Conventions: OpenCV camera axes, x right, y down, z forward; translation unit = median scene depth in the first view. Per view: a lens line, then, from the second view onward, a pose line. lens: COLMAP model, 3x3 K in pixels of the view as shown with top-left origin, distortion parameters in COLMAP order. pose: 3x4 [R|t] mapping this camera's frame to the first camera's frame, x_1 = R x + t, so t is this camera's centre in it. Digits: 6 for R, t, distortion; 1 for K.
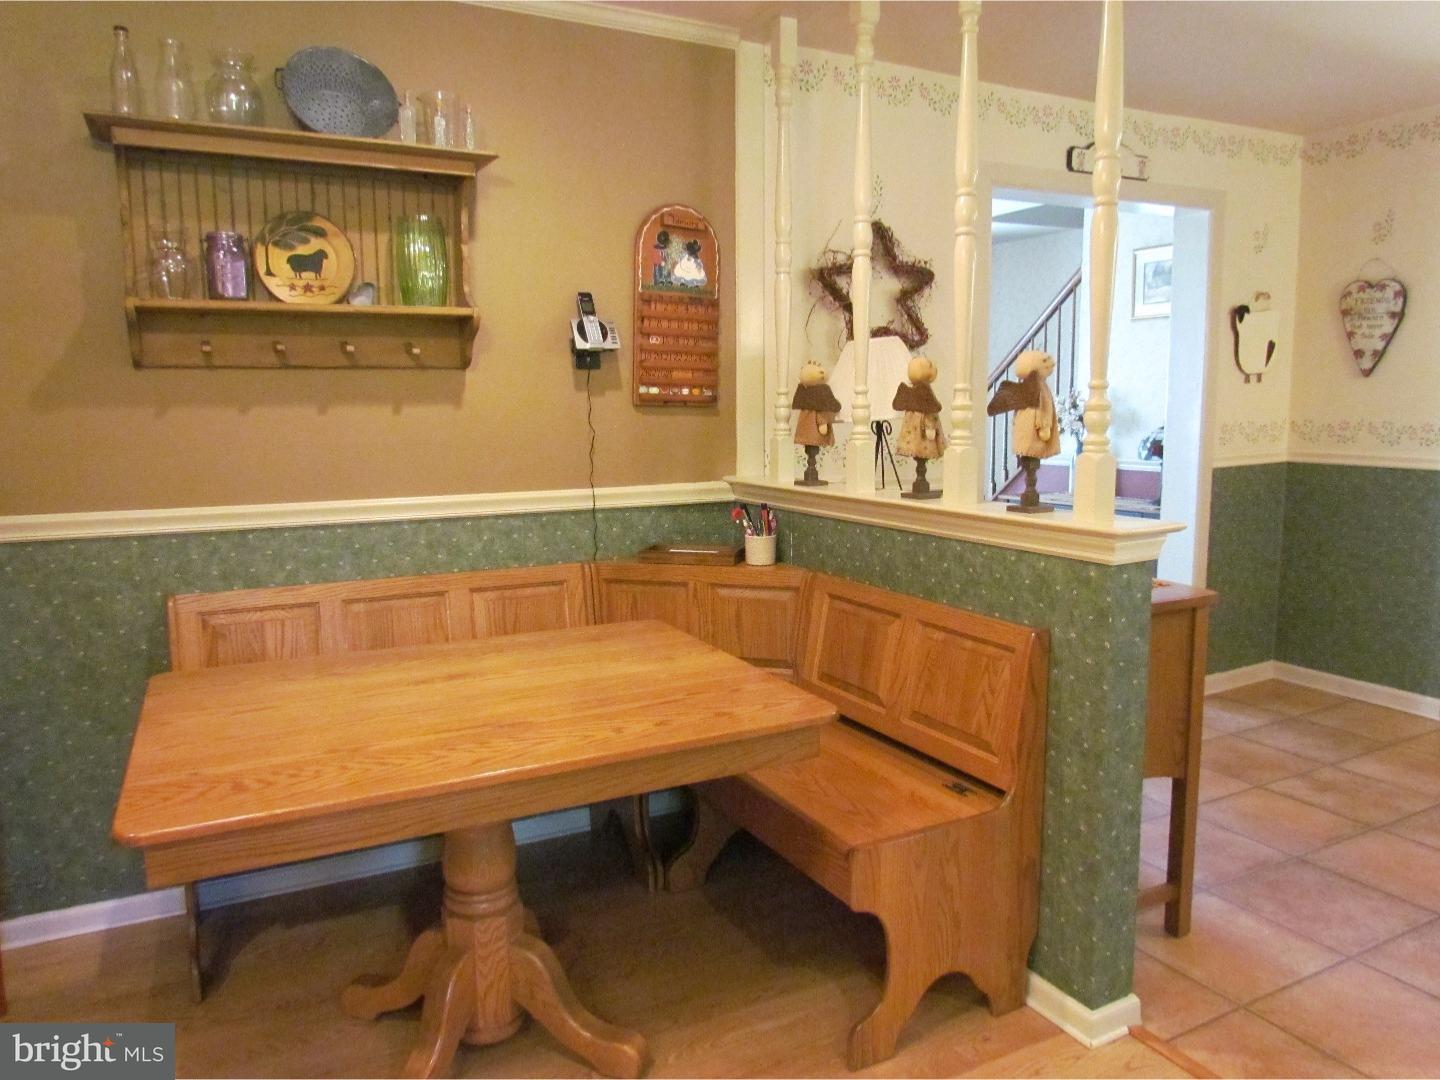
lens RADIAL K [[1061.5, 0, 720.0], [0, 1061.5, 540.0], [0, 0, 1]] dist [-0.015473, -0.006209]
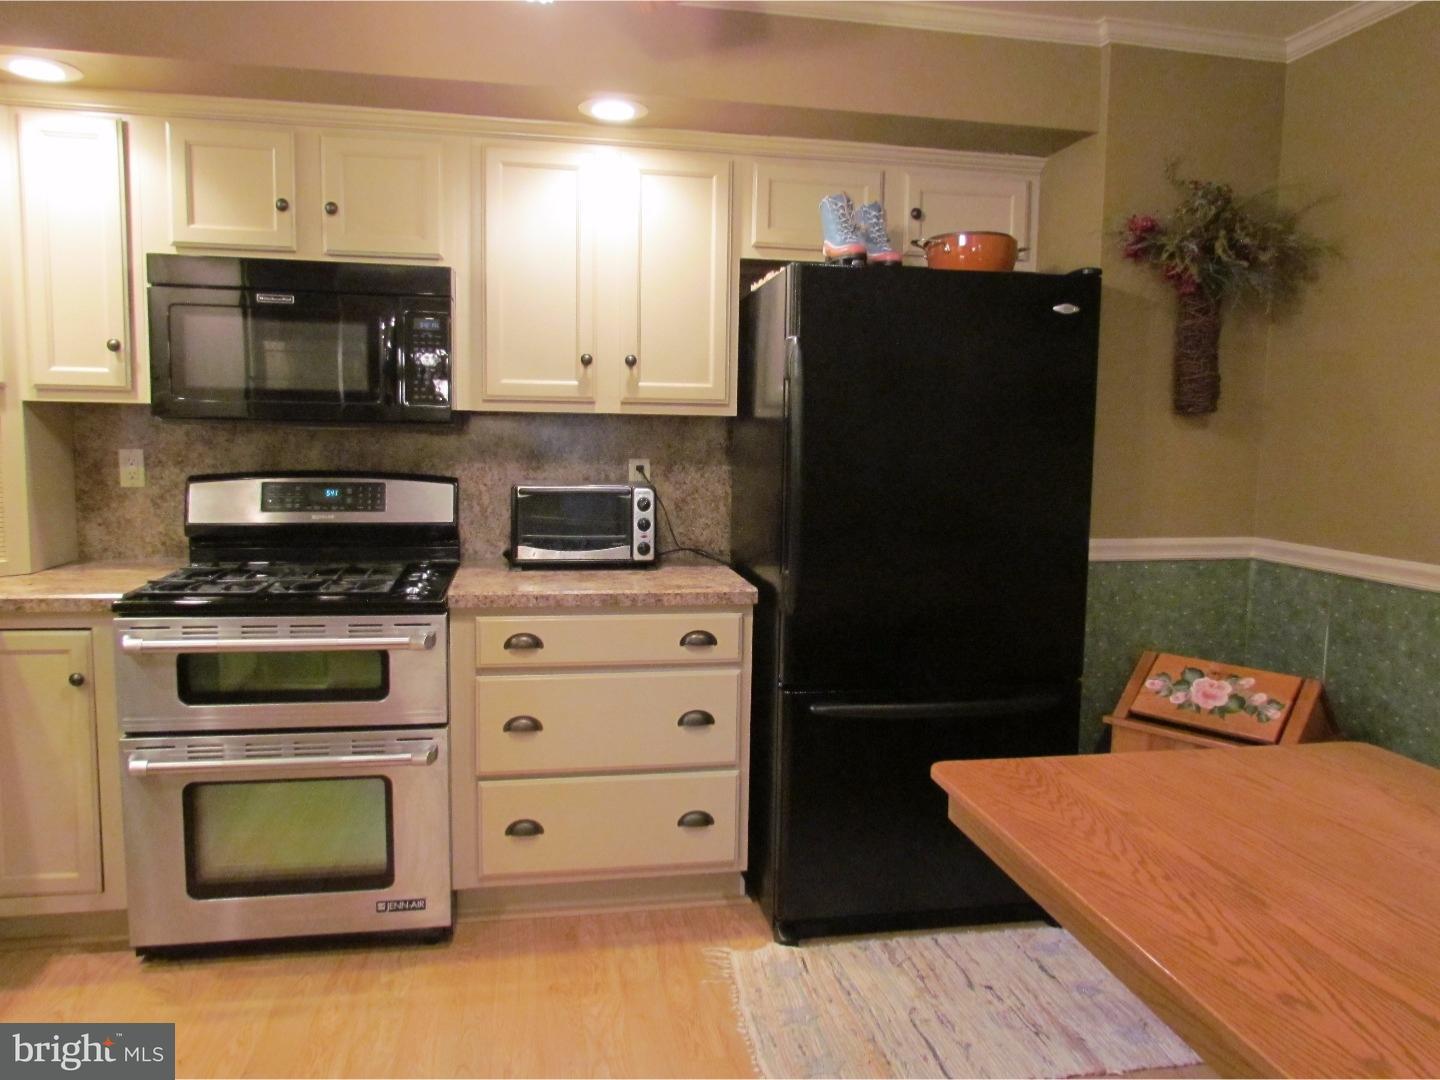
lens RADIAL K [[1072.8, 0, 720.0], [0, 1072.8, 540.0], [0, 0, 1]] dist [0.004202, 0.005562]
pose [[-0.314088, 0.102532, -0.943841, 0.632203], [-0.130287, 0.980091, 0.149826, -0.137808], [0.940412, 0.170029, -0.294476, 0.894518]]
